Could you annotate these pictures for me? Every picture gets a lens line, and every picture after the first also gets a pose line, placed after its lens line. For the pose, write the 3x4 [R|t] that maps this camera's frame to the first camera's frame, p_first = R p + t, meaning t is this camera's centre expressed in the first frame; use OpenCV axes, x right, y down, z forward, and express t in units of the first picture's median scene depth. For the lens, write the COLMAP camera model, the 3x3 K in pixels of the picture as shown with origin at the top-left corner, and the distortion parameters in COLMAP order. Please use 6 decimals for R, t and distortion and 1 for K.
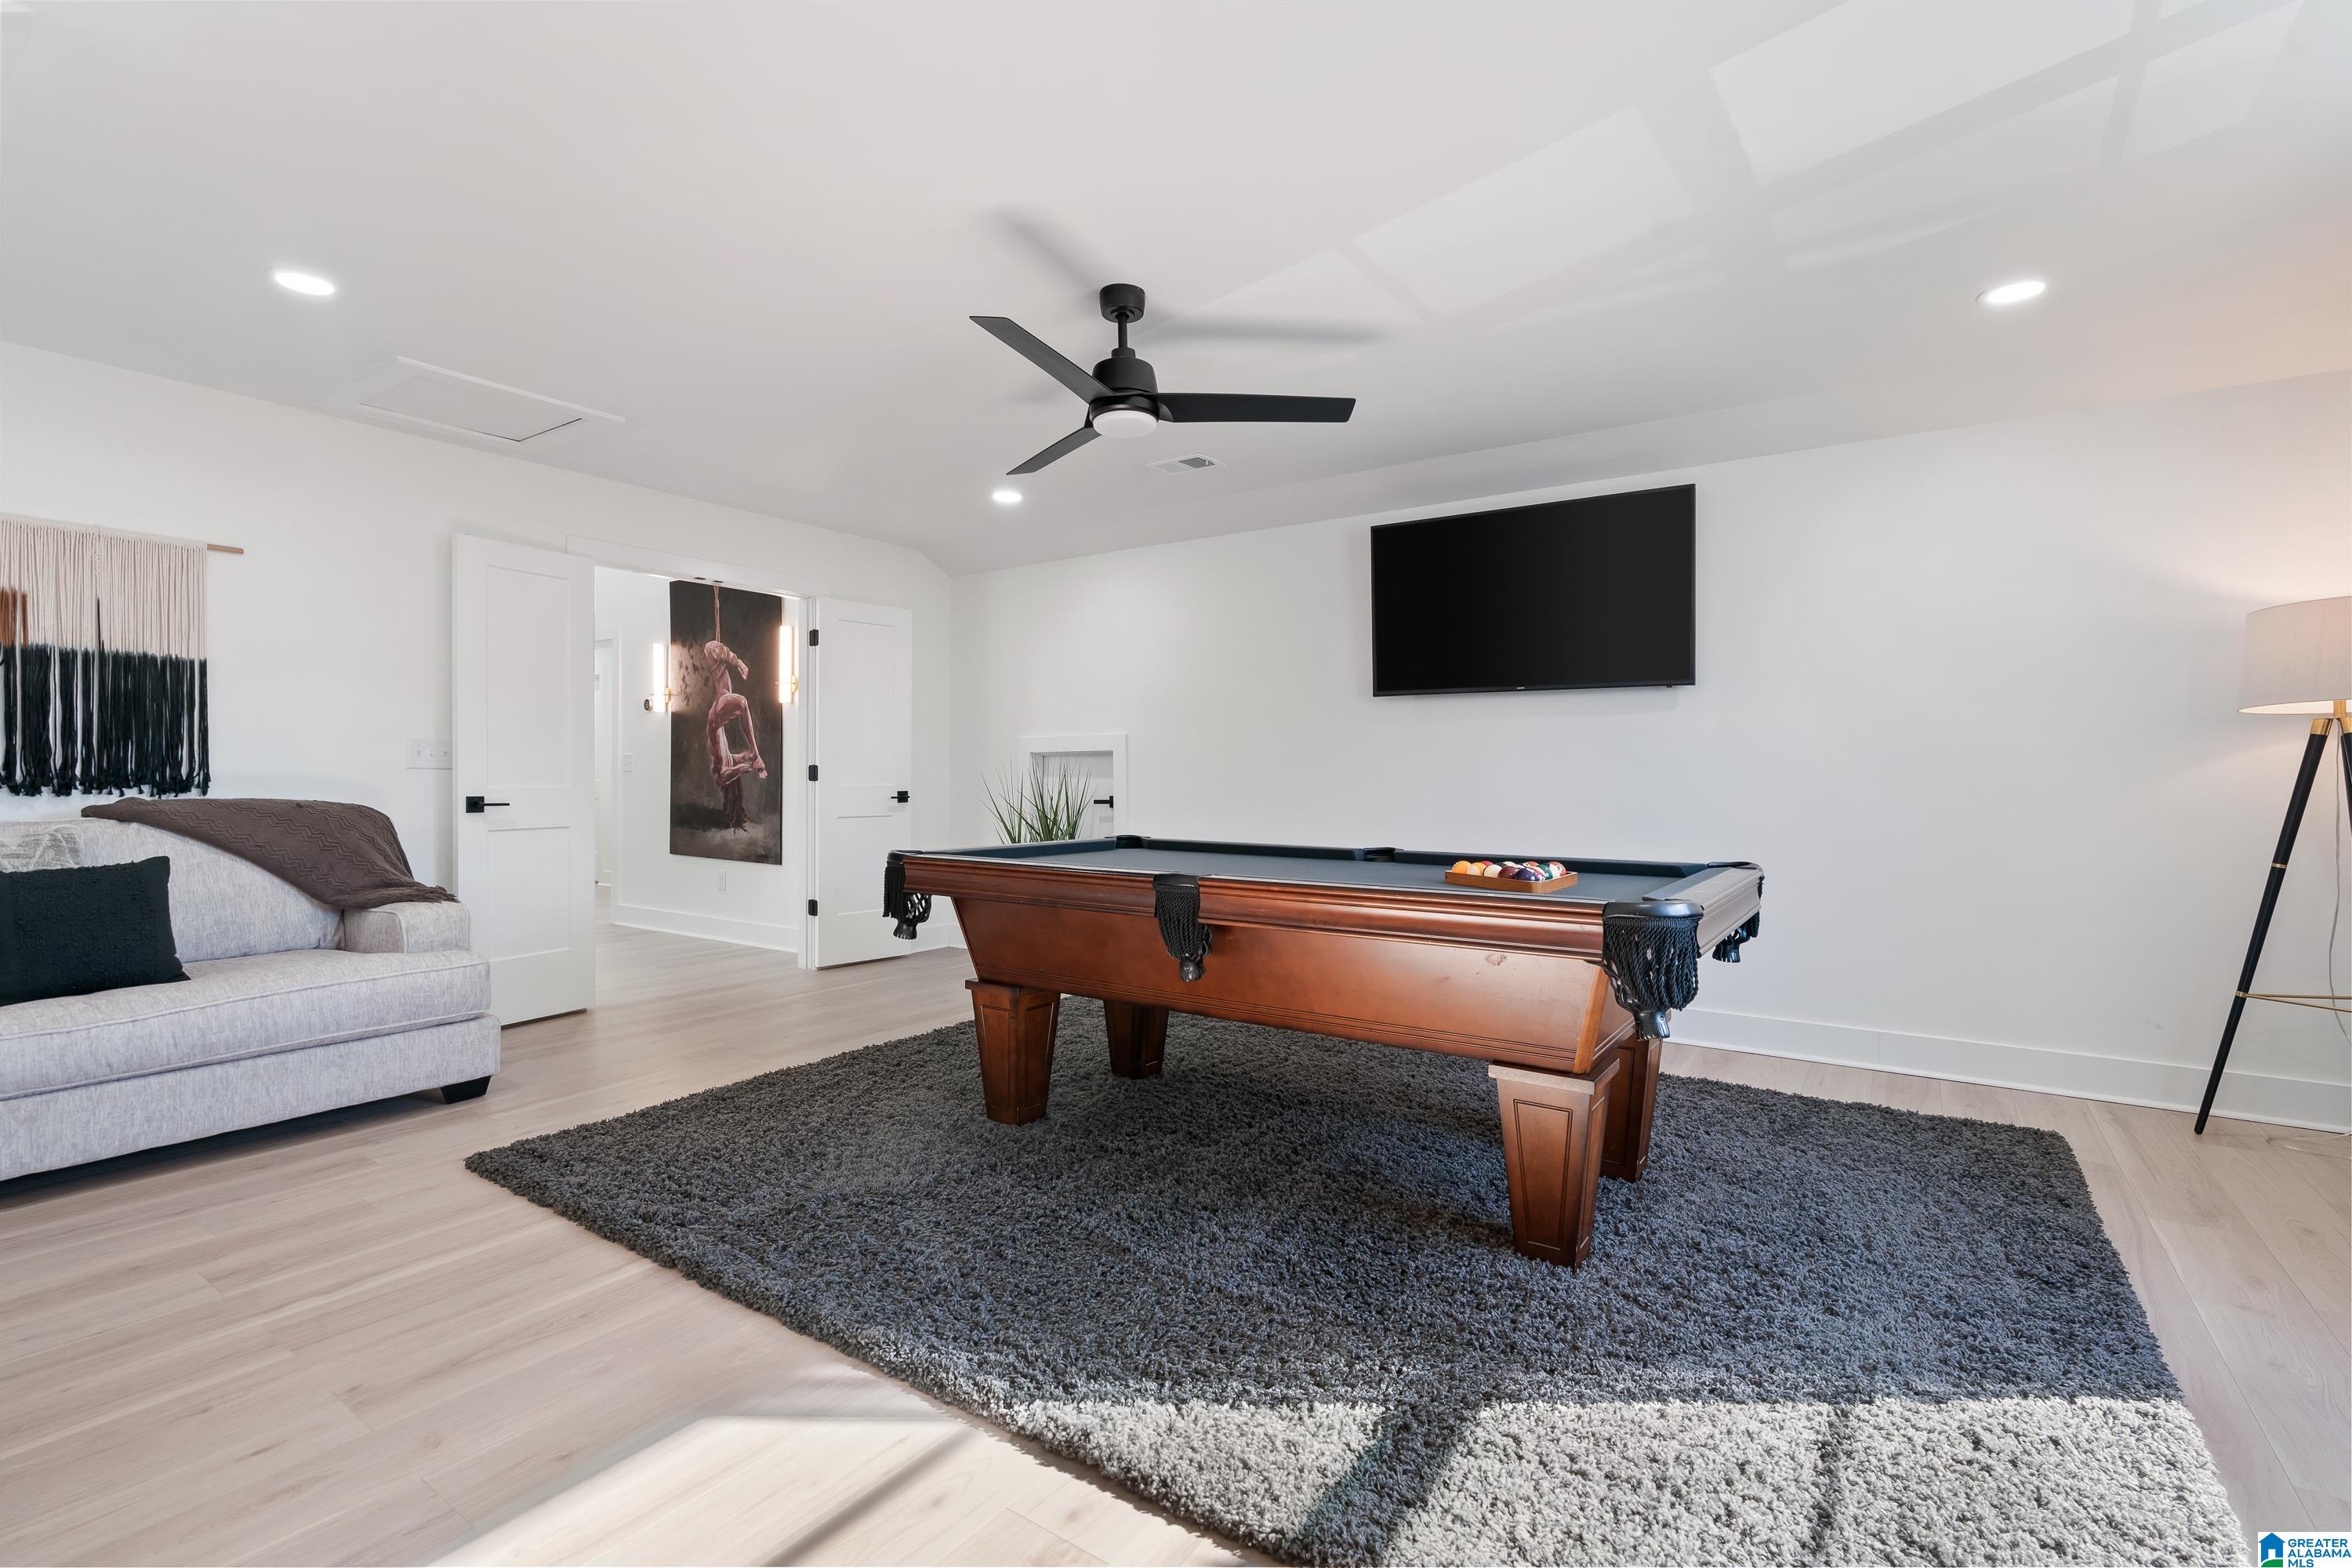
lens RADIAL K [[1069.9, 0, 1172.7], [0, 1069.9, 776.6], [0, 0, 1]] dist [0.001146, 0.000270]
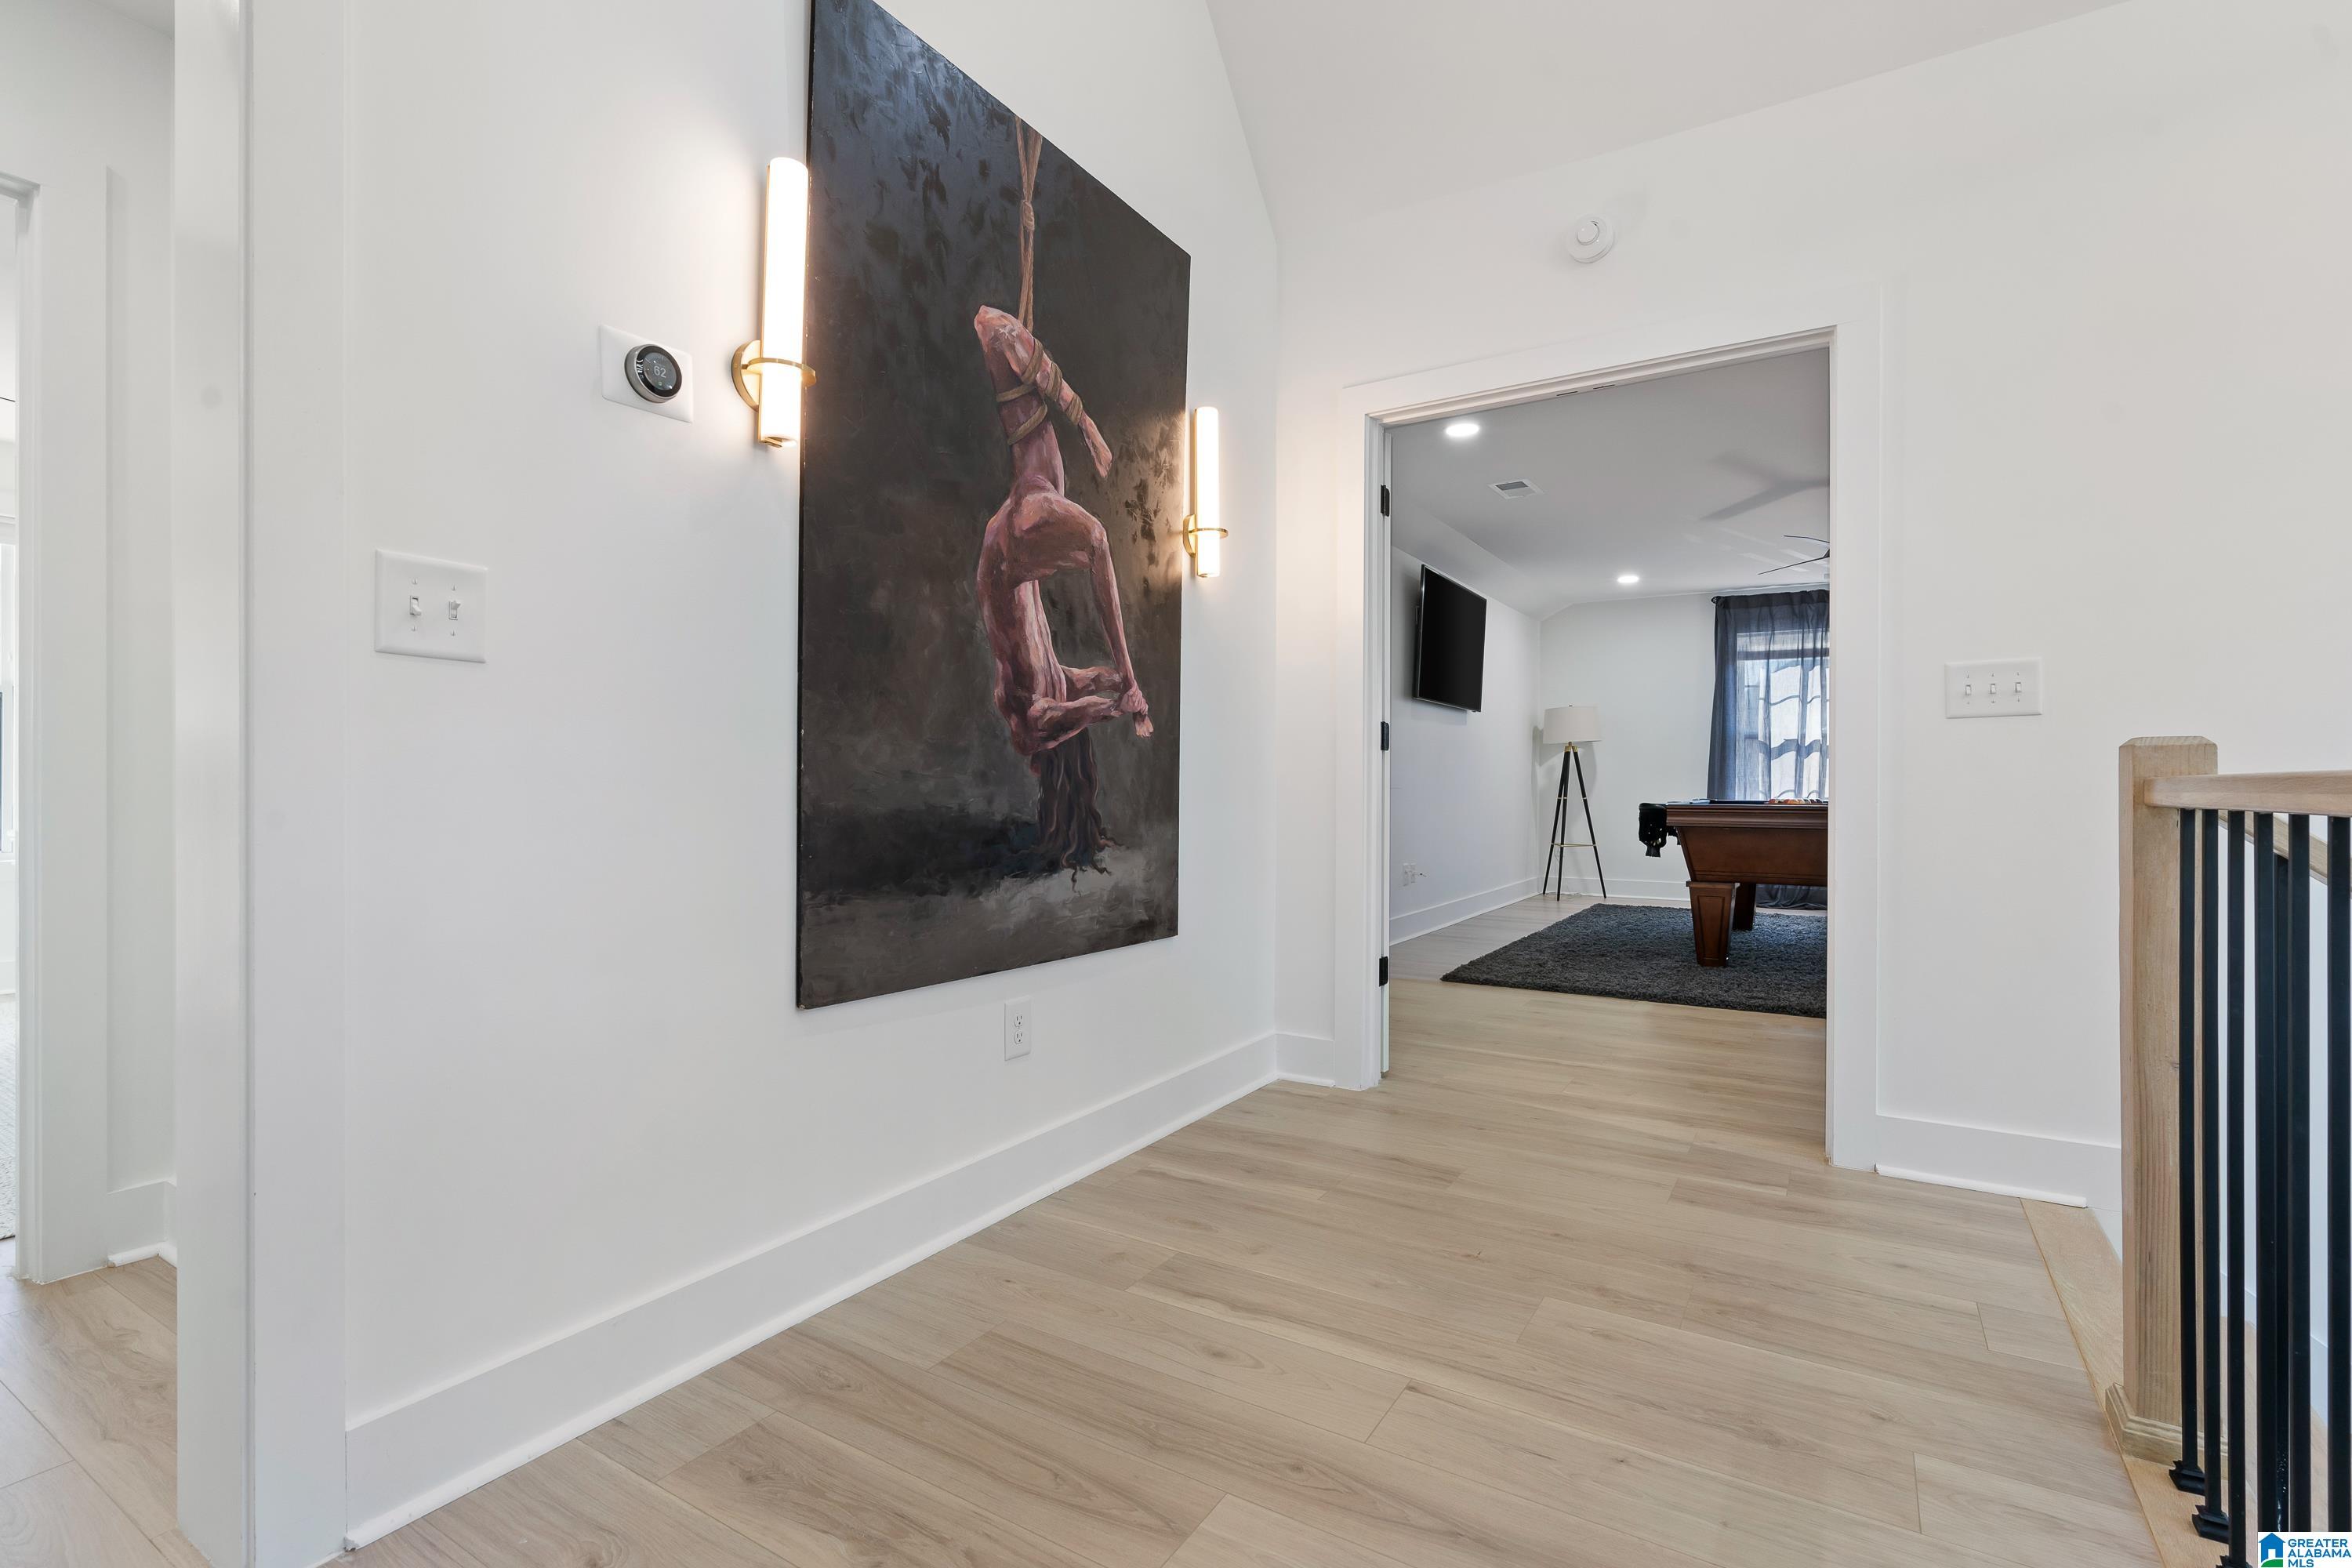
lens RADIAL K [[1069.9, 0, 1177.5], [0, 1069.9, 785.3], [0, 0, 1]] dist [0.001146, 0.000270]
pose [[-0.041168, -0.002390, 0.999149, -0.783539], [0.001325, 0.999996, 0.002446, 0.018823], [-0.999151, 0.001425, -0.041165, 0.986773]]
